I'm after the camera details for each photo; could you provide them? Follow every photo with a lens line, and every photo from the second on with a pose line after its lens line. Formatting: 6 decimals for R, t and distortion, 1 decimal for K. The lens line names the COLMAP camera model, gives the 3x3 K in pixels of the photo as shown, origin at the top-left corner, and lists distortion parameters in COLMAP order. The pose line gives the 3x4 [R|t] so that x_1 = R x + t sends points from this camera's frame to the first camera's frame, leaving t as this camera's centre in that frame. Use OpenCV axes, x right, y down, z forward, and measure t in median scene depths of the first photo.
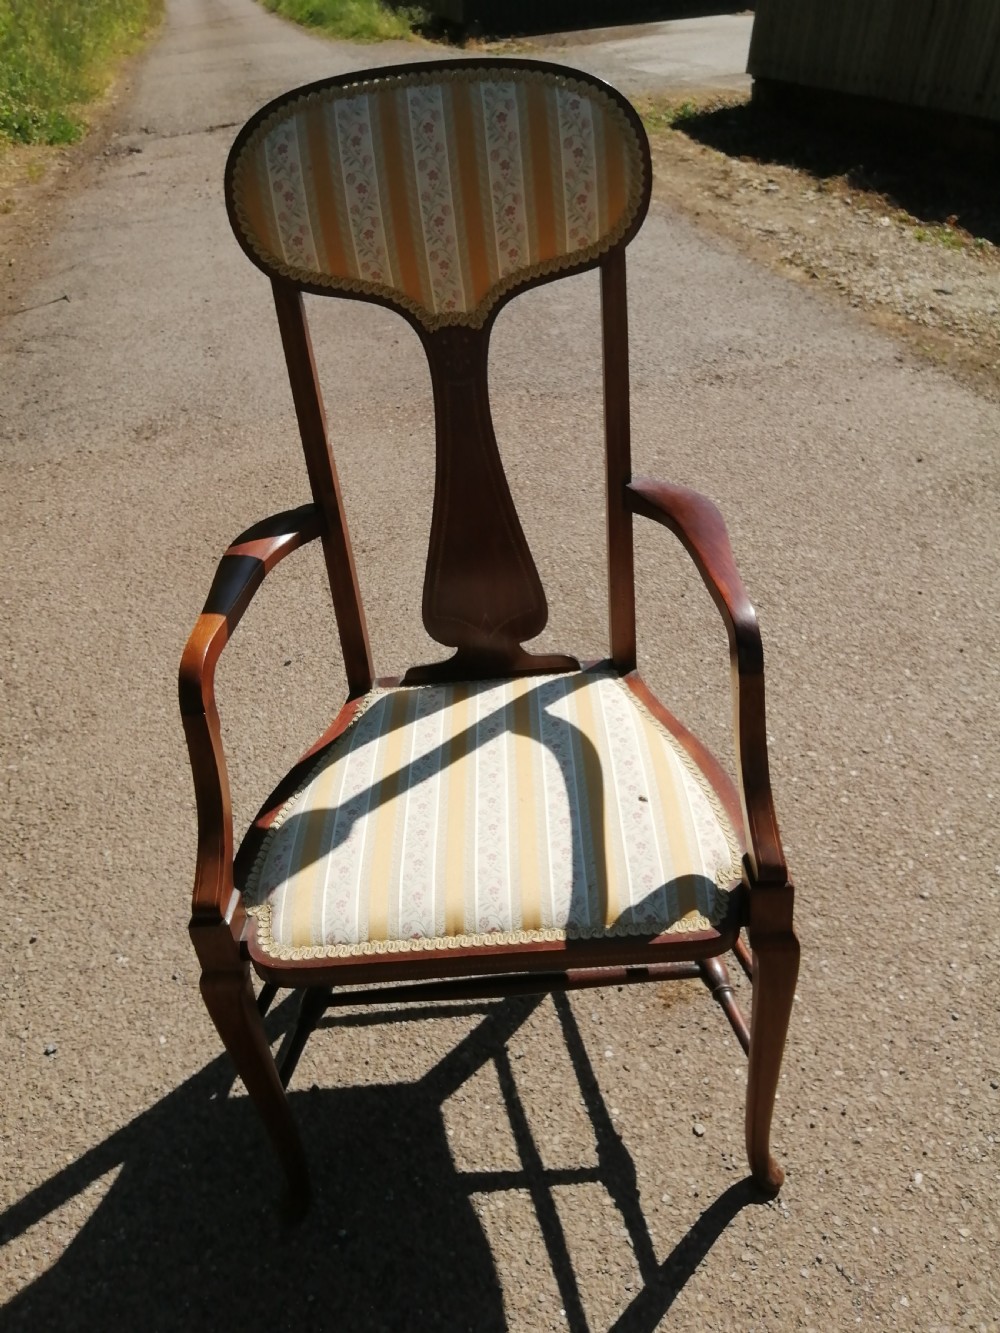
lens RADIAL K [[1159.6, 0, 495.4], [0, 1159.6, 668.2], [0, 0, 1]] dist [0.020504, -0.105254]
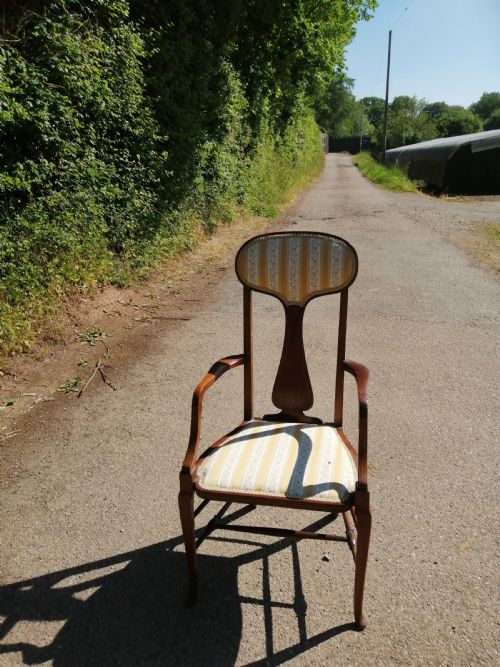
lens RADIAL K [[518.3, 0, 251.4], [0, 518.3, 337.2], [0, 0, 1]] dist [0.101626, -0.201896]
pose [[0.926475, 0.181519, -0.329689, 0.095899], [-0.247564, 0.953736, -0.170589, 0.091368], [0.283471, 0.239665, 0.928550, -0.216677]]
